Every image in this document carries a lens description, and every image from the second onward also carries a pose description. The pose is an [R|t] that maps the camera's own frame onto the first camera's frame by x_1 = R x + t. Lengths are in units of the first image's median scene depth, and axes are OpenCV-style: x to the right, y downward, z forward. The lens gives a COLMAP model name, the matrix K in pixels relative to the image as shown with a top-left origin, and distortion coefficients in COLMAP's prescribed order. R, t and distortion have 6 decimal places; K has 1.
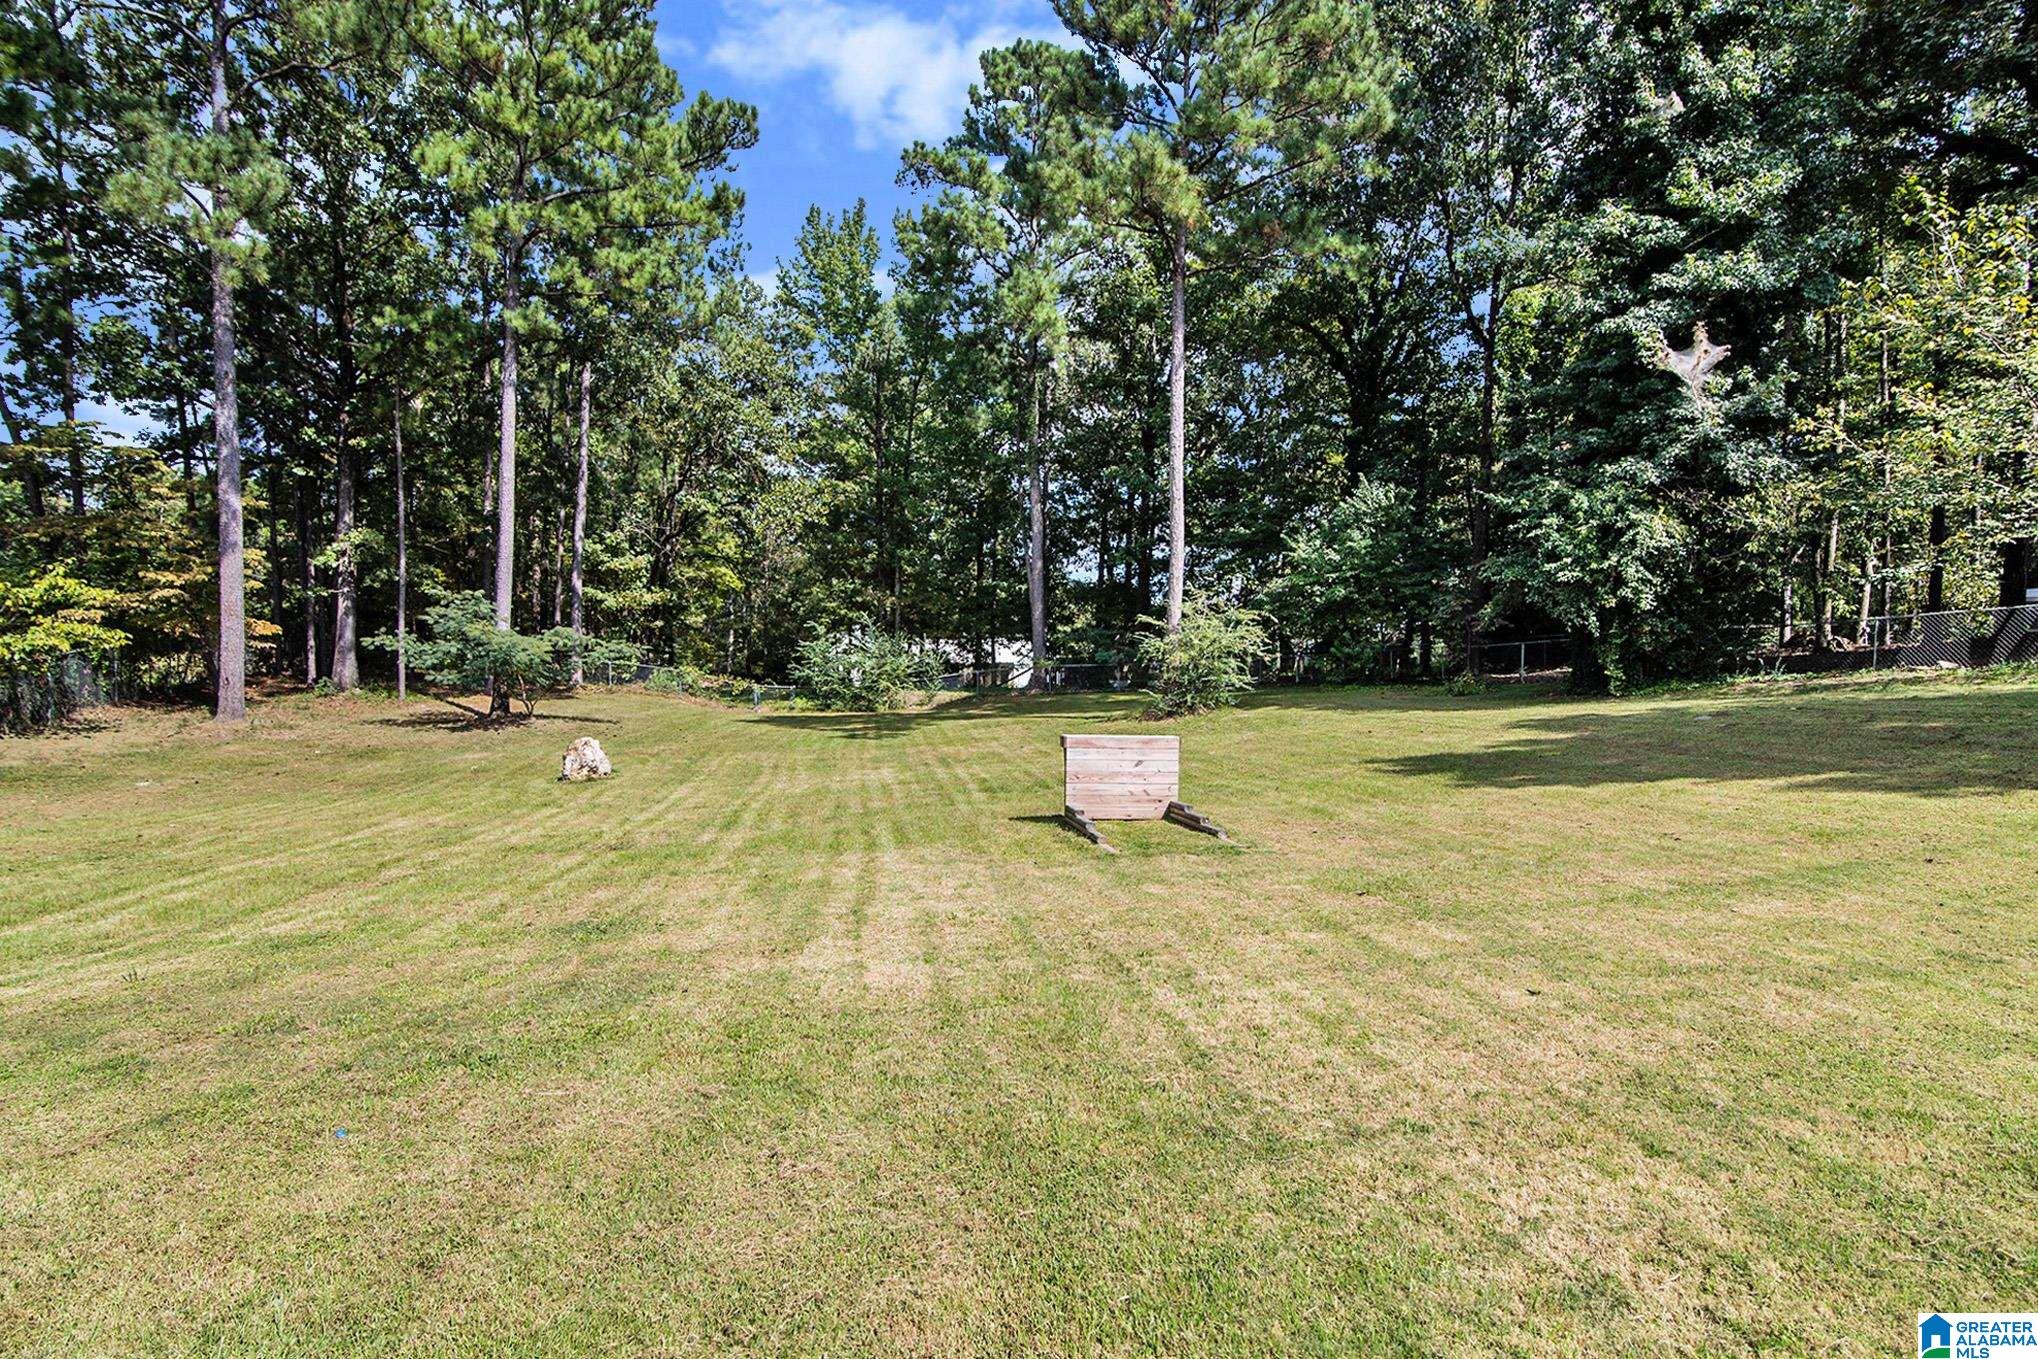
lens RADIAL K [[990.4, 0, 1016.2], [0, 990.4, 675.8], [0, 0, 1]] dist [-0.024805, 0.001613]
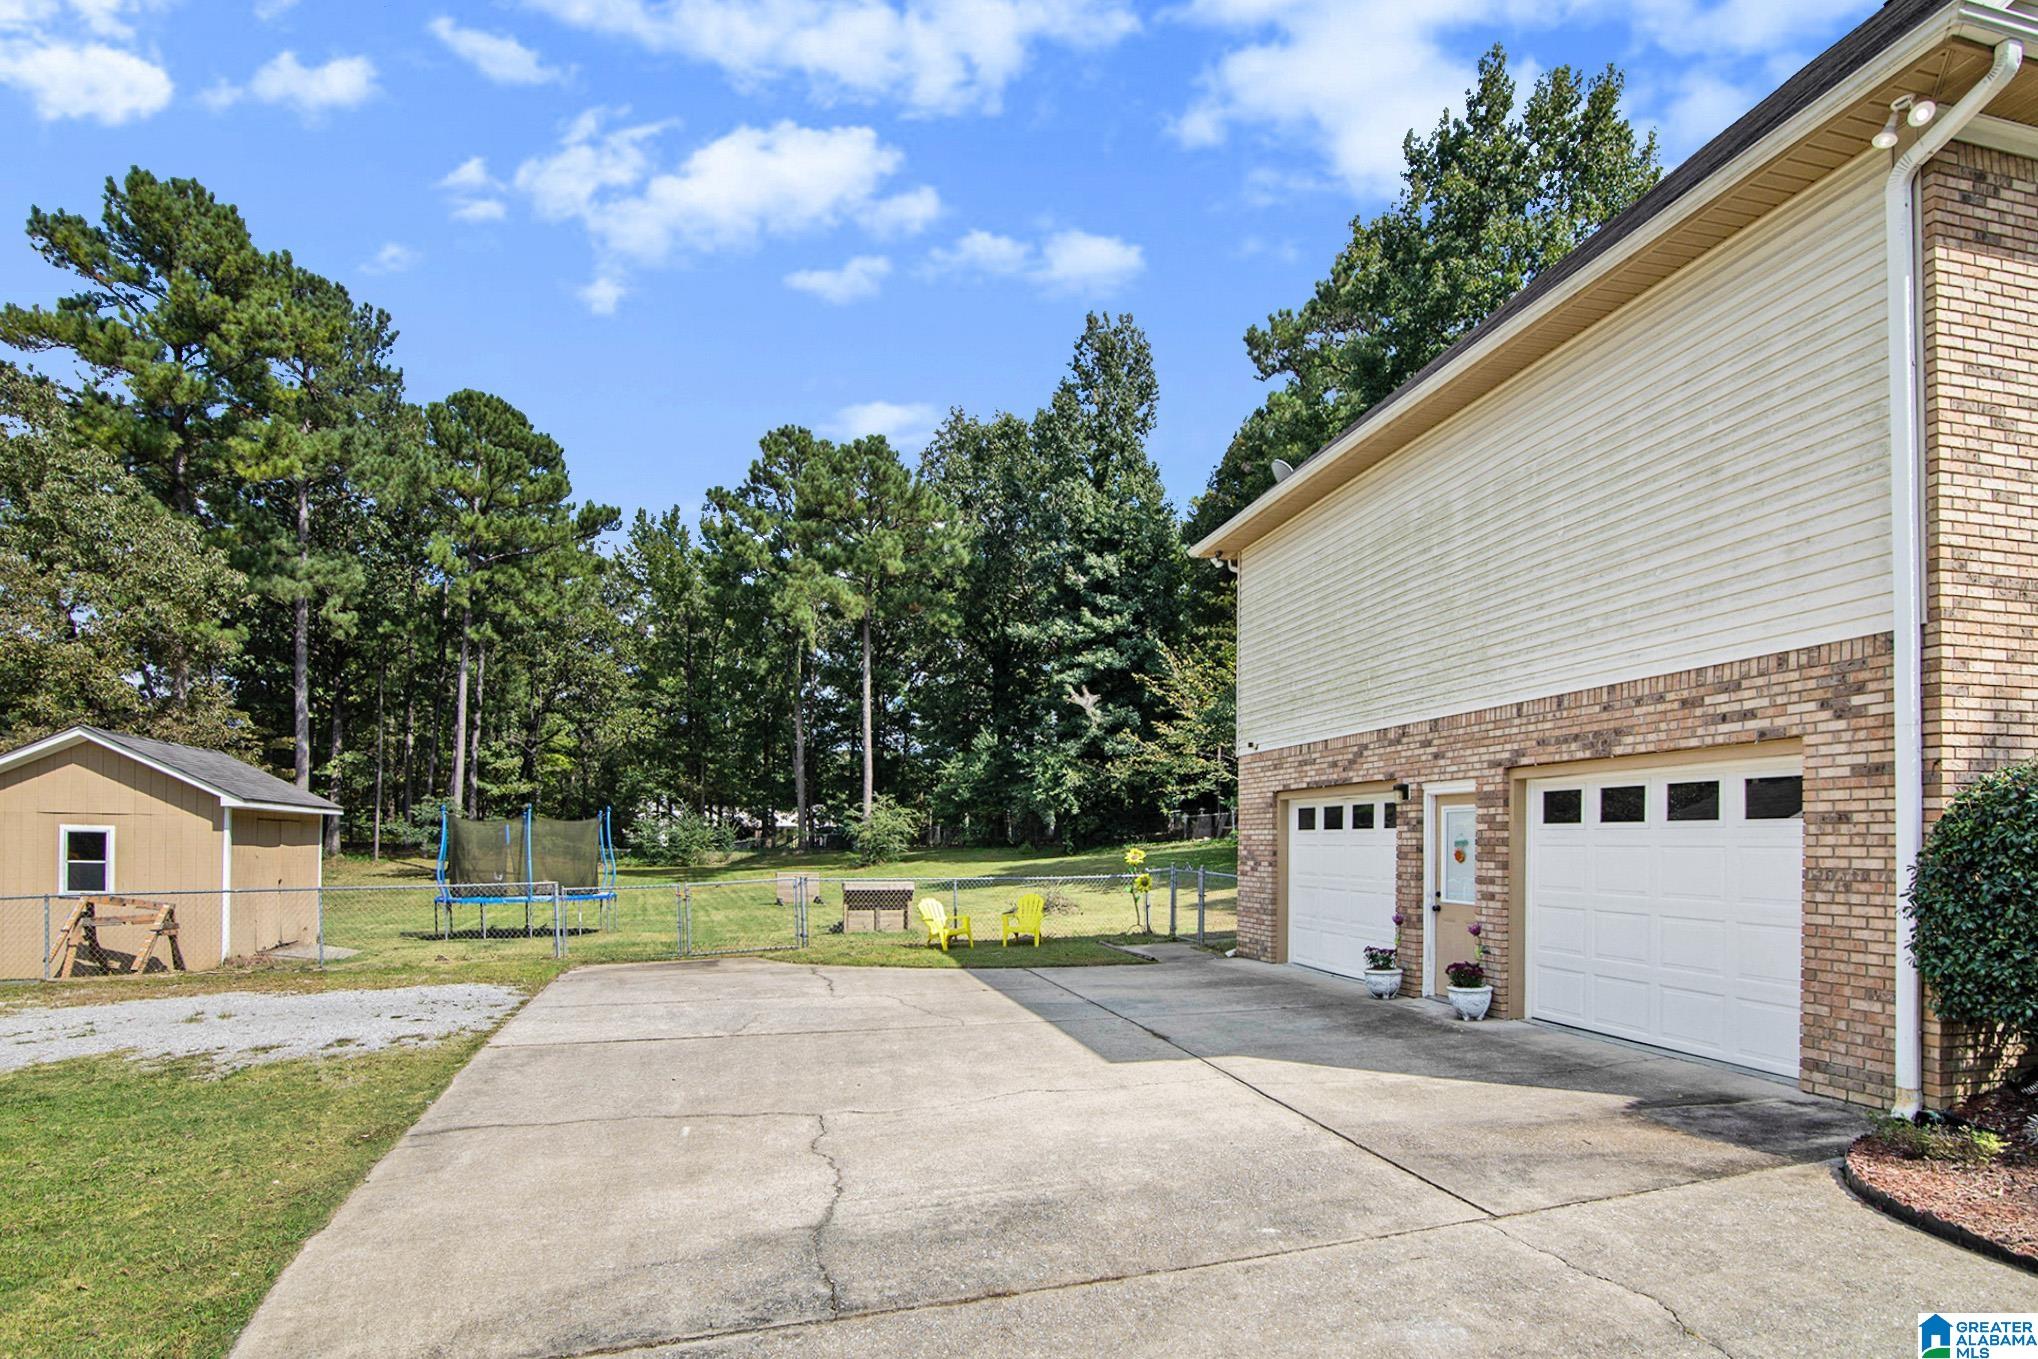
lens RADIAL K [[1634.5, 0, 1102.0], [0, 1634.5, 773.1], [0, 0, 1]] dist [0.053150, -0.002046]
pose [[0.990396, 0.000060, 0.138260, 0.130296], [0.003247, 0.999714, -0.023694, -0.043110], [-0.138222, 0.023916, 0.990112, -1.513408]]
